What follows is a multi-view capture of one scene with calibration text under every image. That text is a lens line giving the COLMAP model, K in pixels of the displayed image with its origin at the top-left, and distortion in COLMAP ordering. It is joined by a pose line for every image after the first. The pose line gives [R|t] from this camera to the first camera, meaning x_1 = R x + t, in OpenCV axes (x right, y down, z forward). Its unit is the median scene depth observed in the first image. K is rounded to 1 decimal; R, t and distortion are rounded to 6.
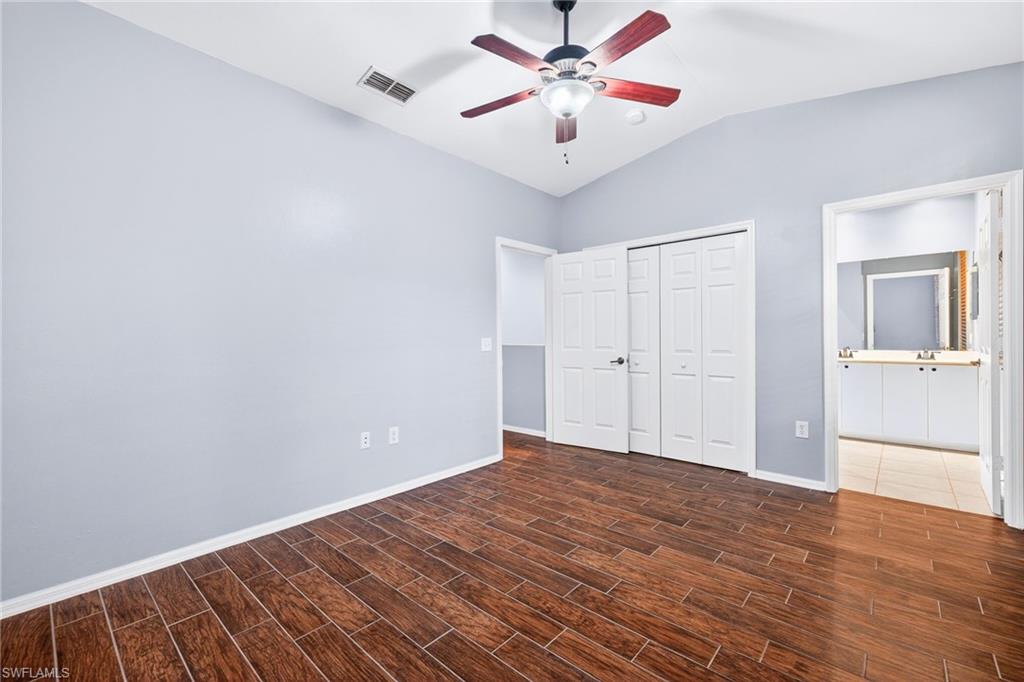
lens RADIAL K [[431.2, 0, 505.4], [0, 431.2, 336.0], [0, 0, 1]] dist [0.003757, 0.000795]
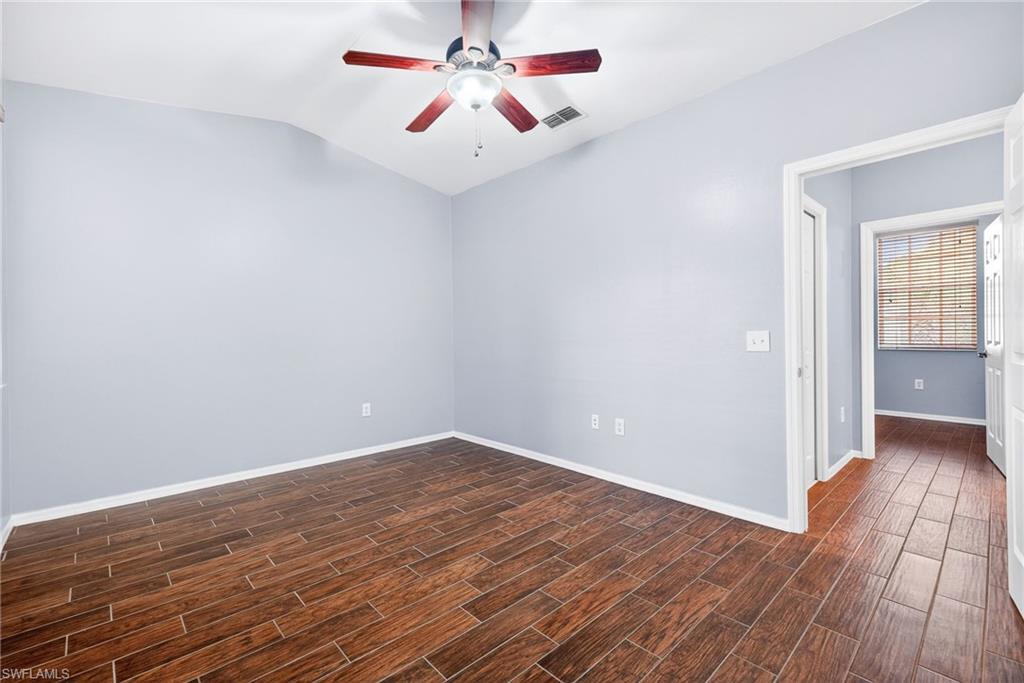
lens RADIAL K [[442.6, 0, 501.8], [0, 442.6, 337.3], [0, 0, 1]] dist [0.015390, -0.000943]
pose [[-0.092765, 0.018406, -0.995518, 1.028961], [0.014356, 0.999750, 0.017146, -0.004489], [0.995585, -0.012701, -0.093006, 1.044791]]
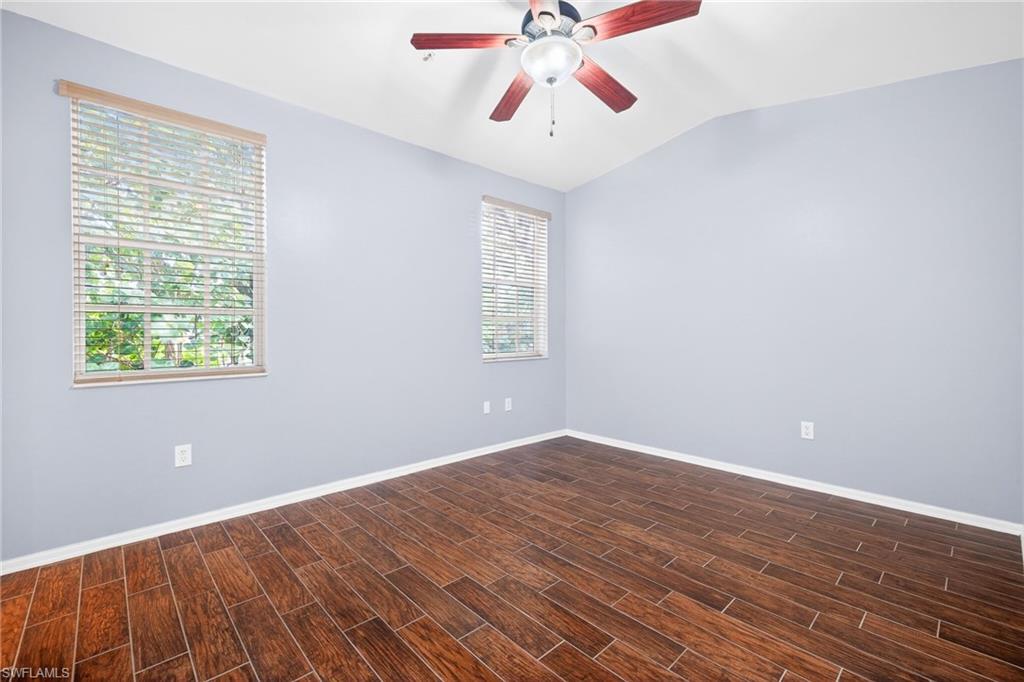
lens RADIAL K [[431.2, 0, 512.5], [0, 431.2, 339.5], [0, 0, 1]] dist [0.003757, 0.000795]
pose [[-0.997454, 0.009143, 0.070731, 0.151504], [0.009948, 0.999890, 0.011041, 0.002900], [-0.070622, 0.011717, -0.997434, 1.704956]]
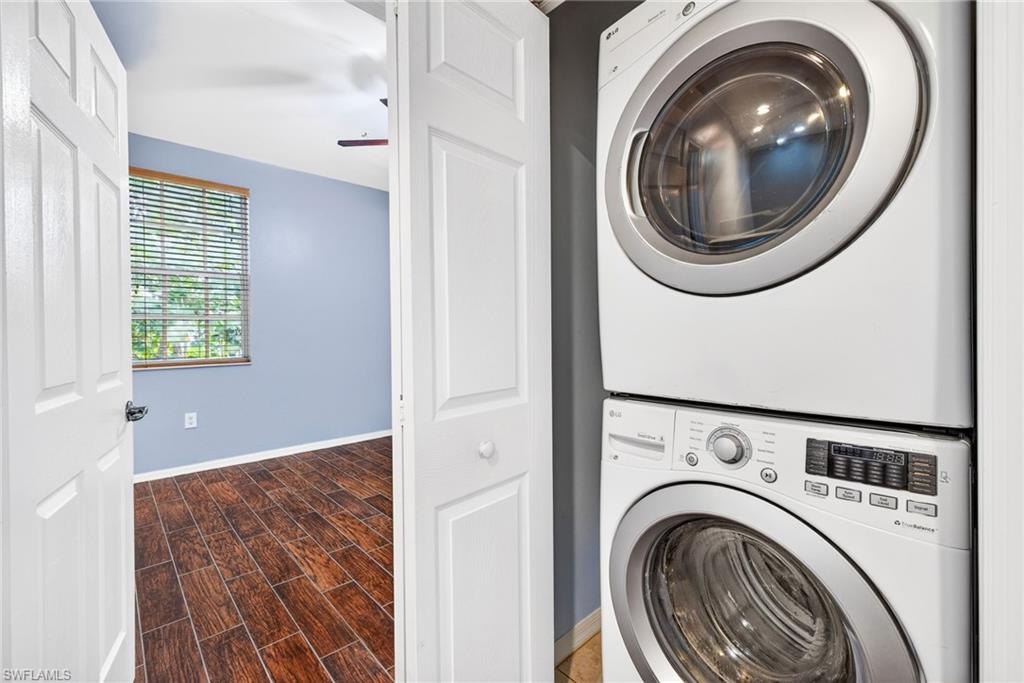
lens RADIAL K [[431.2, 0, 513.4], [0, 431.2, 336.7], [0, 0, 1]] dist [0.003757, 0.000795]
pose [[-0.997108, 0.016401, 0.074201, -0.172361], [0.017227, 0.999796, 0.010505, 0.005998], [-0.074014, 0.011753, -0.997188, 2.087771]]
